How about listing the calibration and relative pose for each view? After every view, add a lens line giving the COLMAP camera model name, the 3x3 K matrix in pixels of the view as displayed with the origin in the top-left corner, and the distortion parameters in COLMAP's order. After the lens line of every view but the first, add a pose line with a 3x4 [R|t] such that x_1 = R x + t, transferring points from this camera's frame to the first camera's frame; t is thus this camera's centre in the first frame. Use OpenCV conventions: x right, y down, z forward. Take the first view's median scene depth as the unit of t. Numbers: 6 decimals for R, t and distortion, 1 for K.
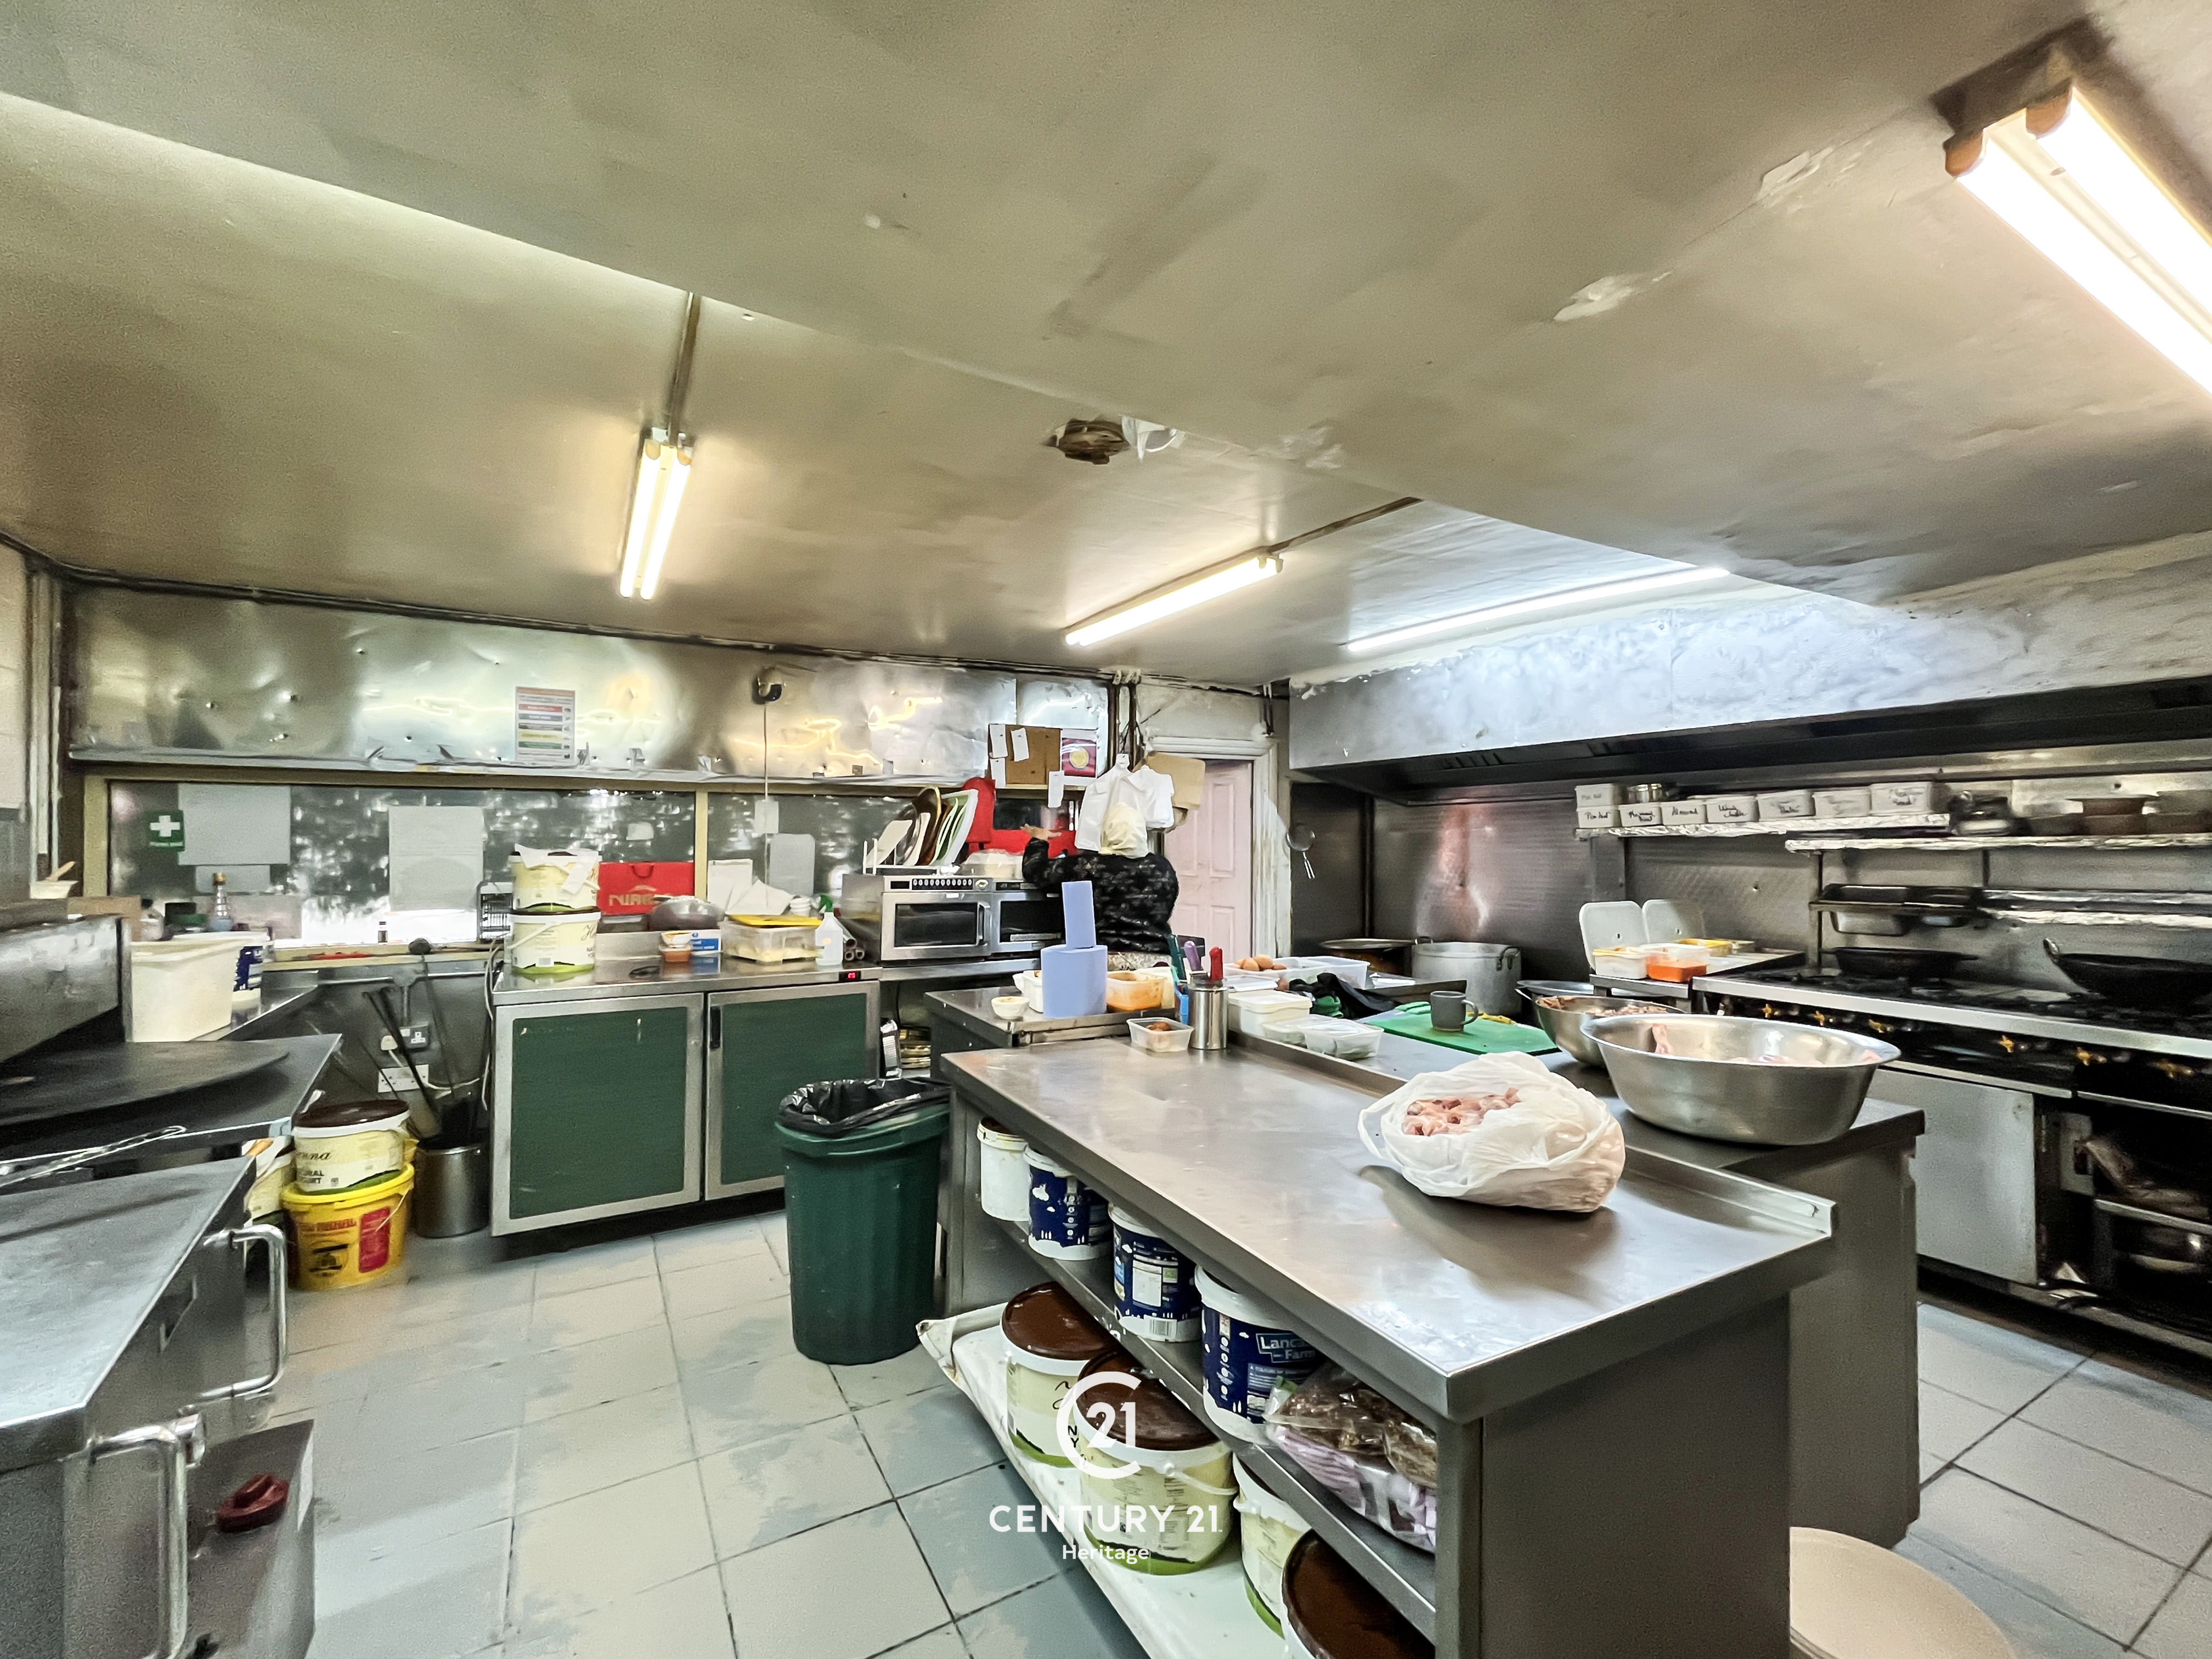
lens RADIAL K [[945.5, 0, 1119.4], [0, 945.5, 834.8], [0, 0, 1]] dist [-0.010188, 0.000133]
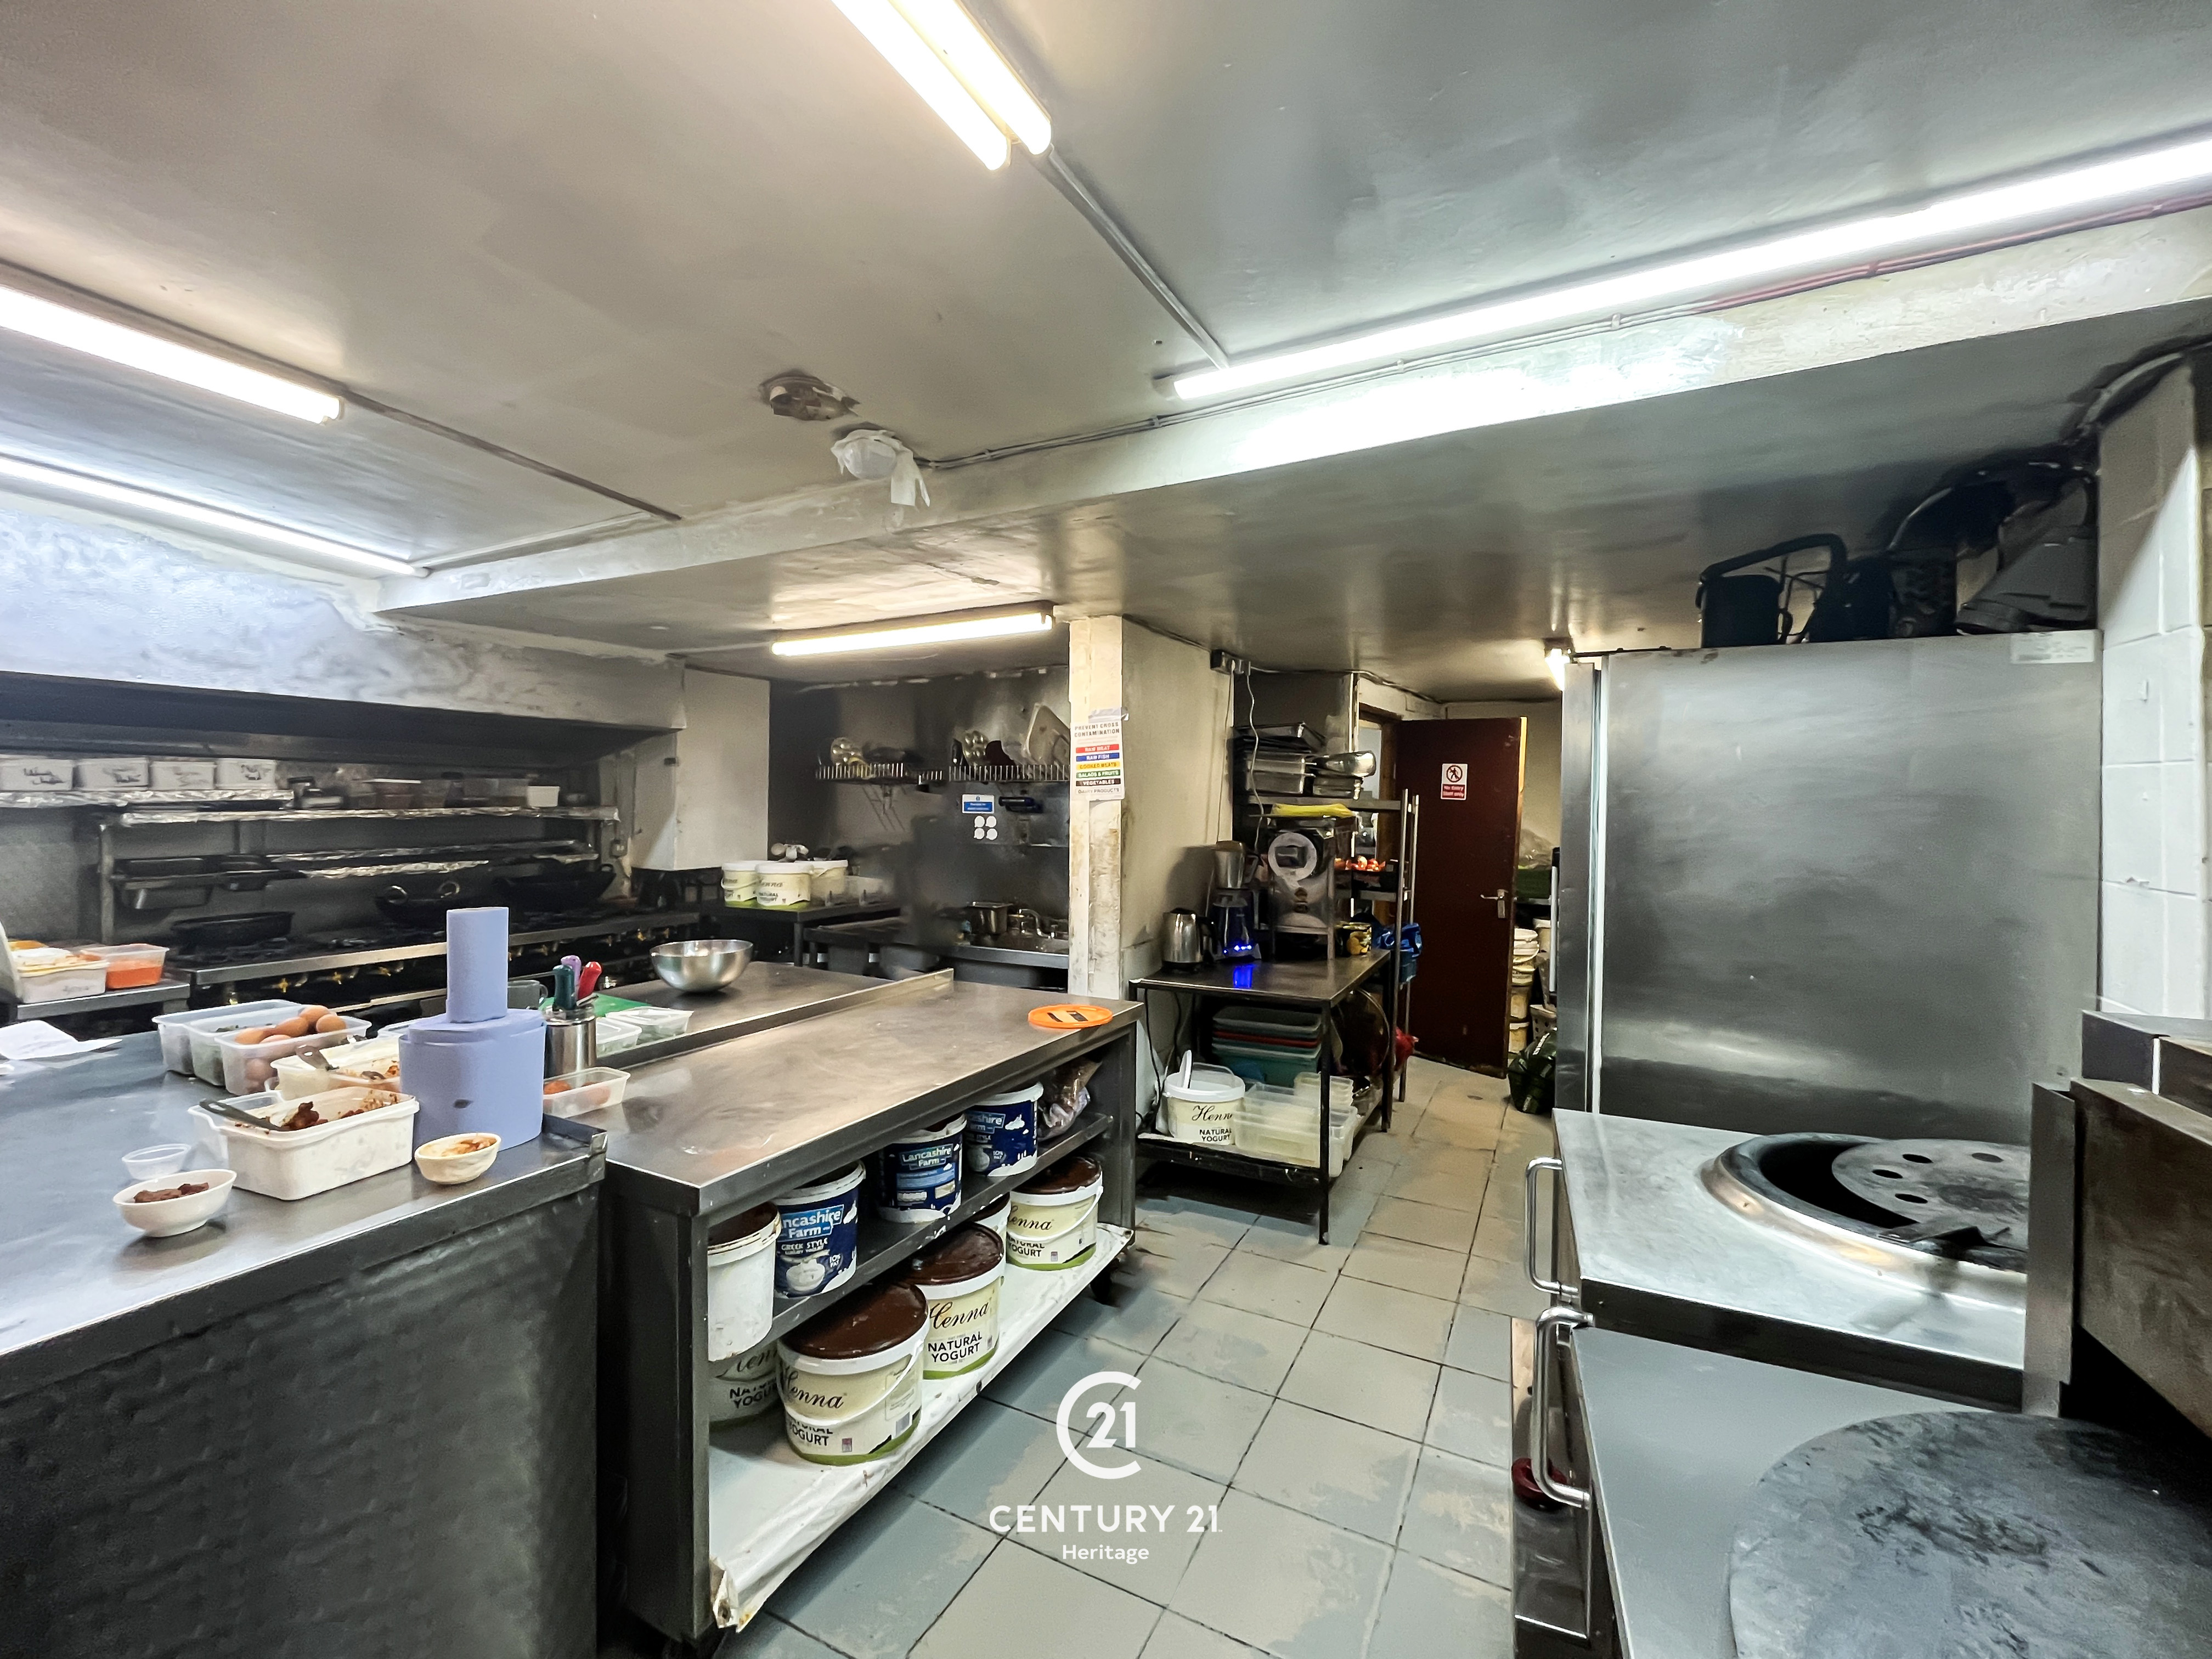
lens RADIAL K [[945.5, 0, 1108.1], [0, 945.5, 820.0], [0, 0, 1]] dist [-0.010188, 0.000133]
pose [[-0.552969, -0.015192, 0.833063, -0.607790], [-0.015033, 0.999853, 0.008255, -0.010133], [-0.833066, -0.007959, -0.553116, 0.791802]]
